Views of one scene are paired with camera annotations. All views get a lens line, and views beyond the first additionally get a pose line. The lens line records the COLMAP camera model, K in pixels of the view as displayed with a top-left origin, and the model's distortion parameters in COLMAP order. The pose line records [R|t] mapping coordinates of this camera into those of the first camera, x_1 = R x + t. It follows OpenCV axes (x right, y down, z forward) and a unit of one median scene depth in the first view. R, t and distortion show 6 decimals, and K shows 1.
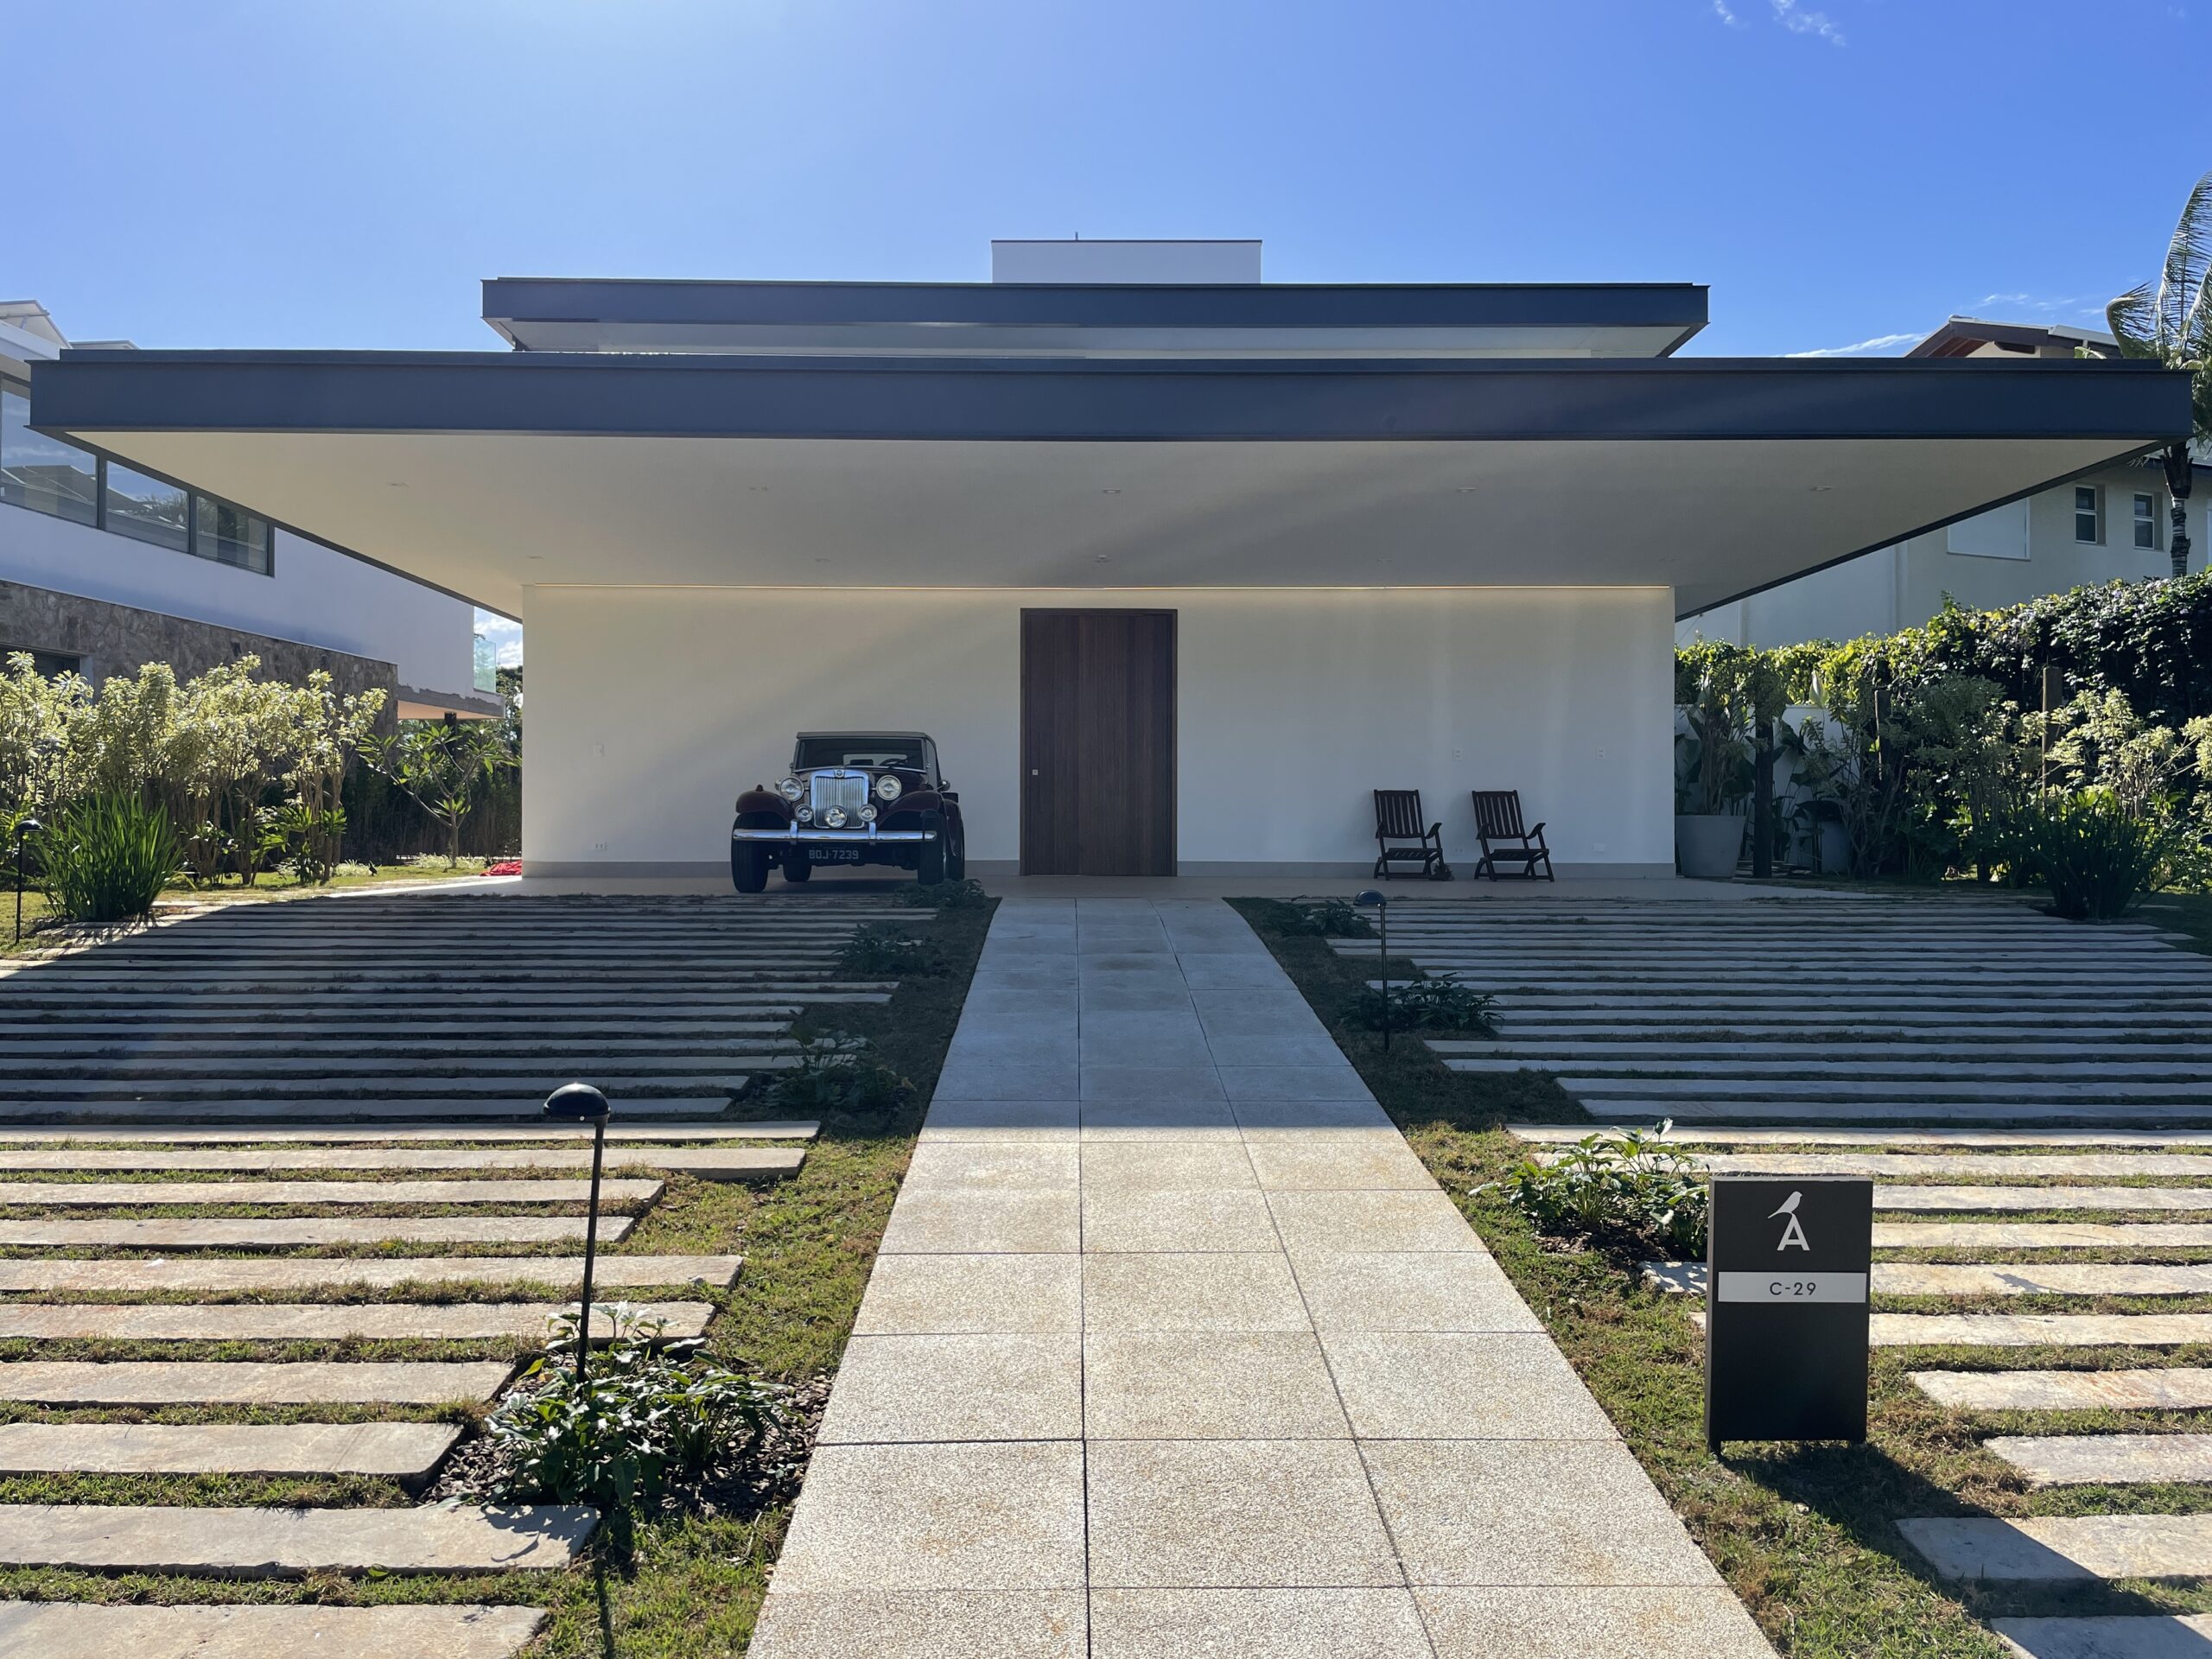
lens RADIAL K [[1678.3, 0, 1107.8], [0, 1678.3, 816.2], [0, 0, 1]] dist [0.089883, -0.116973]
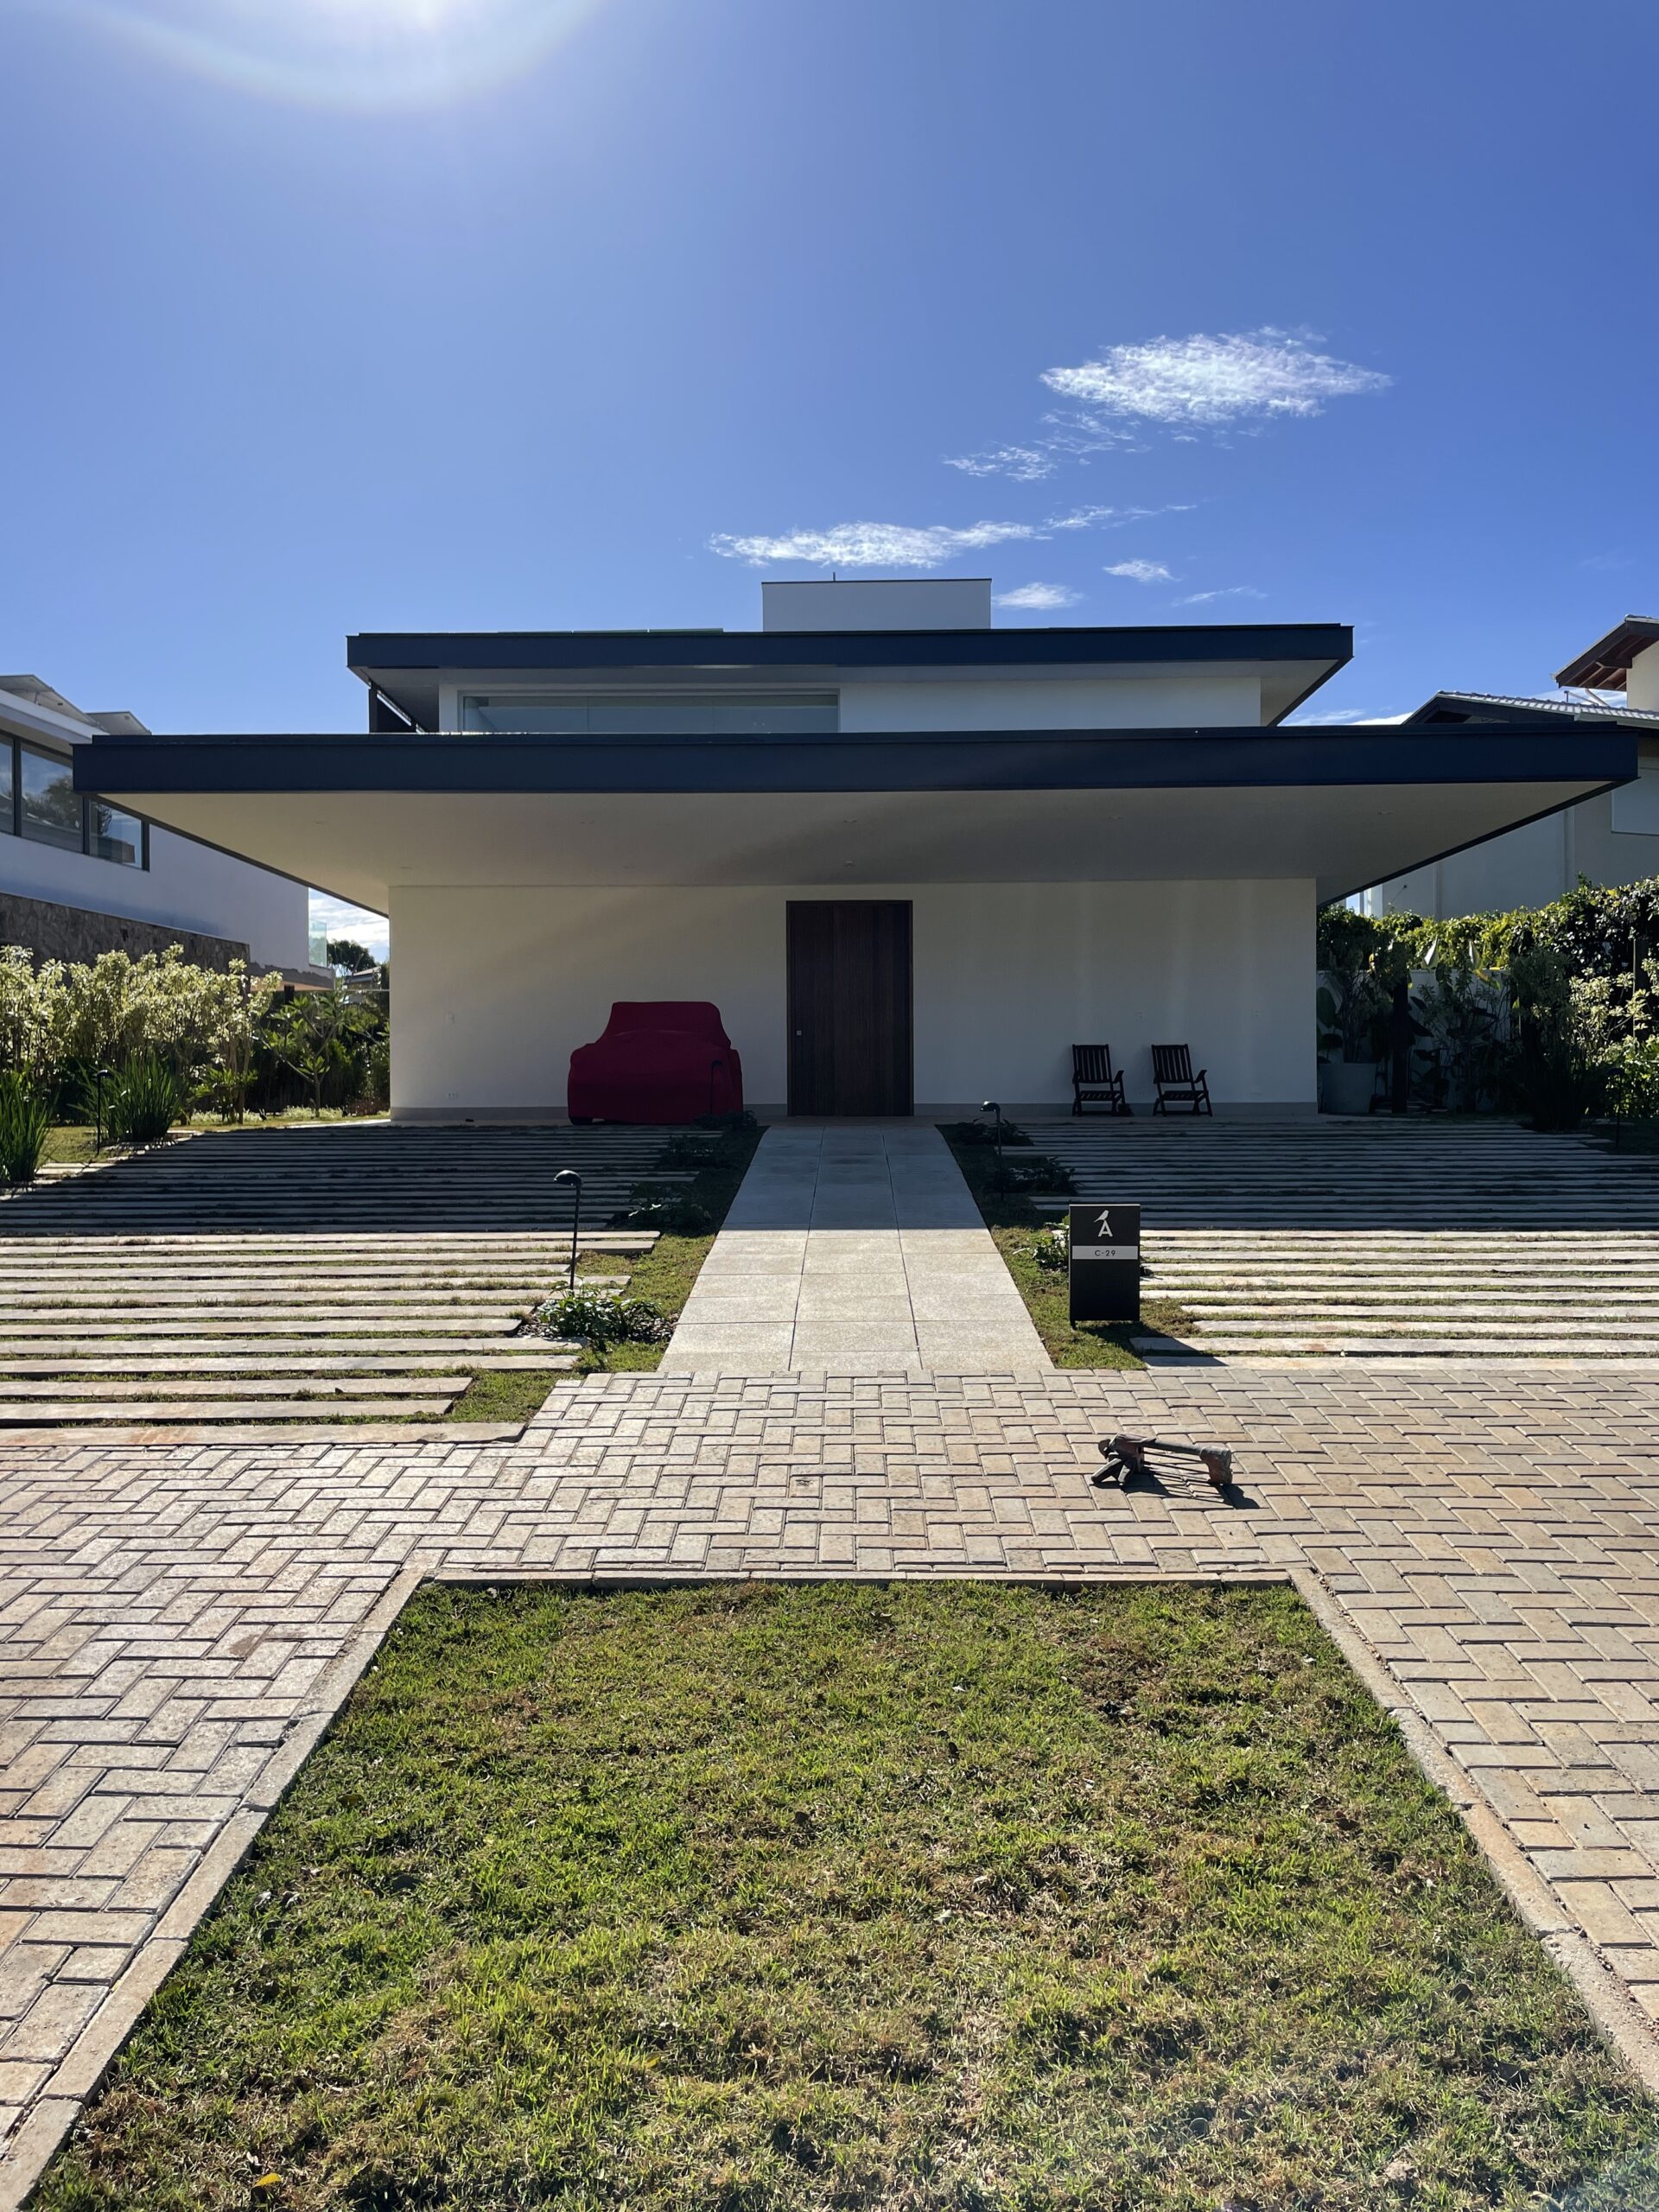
lens RADIAL K [[1678.3, 0, 856.1], [0, 1678.3, 1099.2], [0, 0, 1]] dist [0.089883, -0.116973]
pose [[0.999792, -0.008042, -0.018760, 0.022464], [0.008274, 0.999890, 0.012319, 0.008161], [0.018659, -0.012472, 0.999748, -0.249162]]
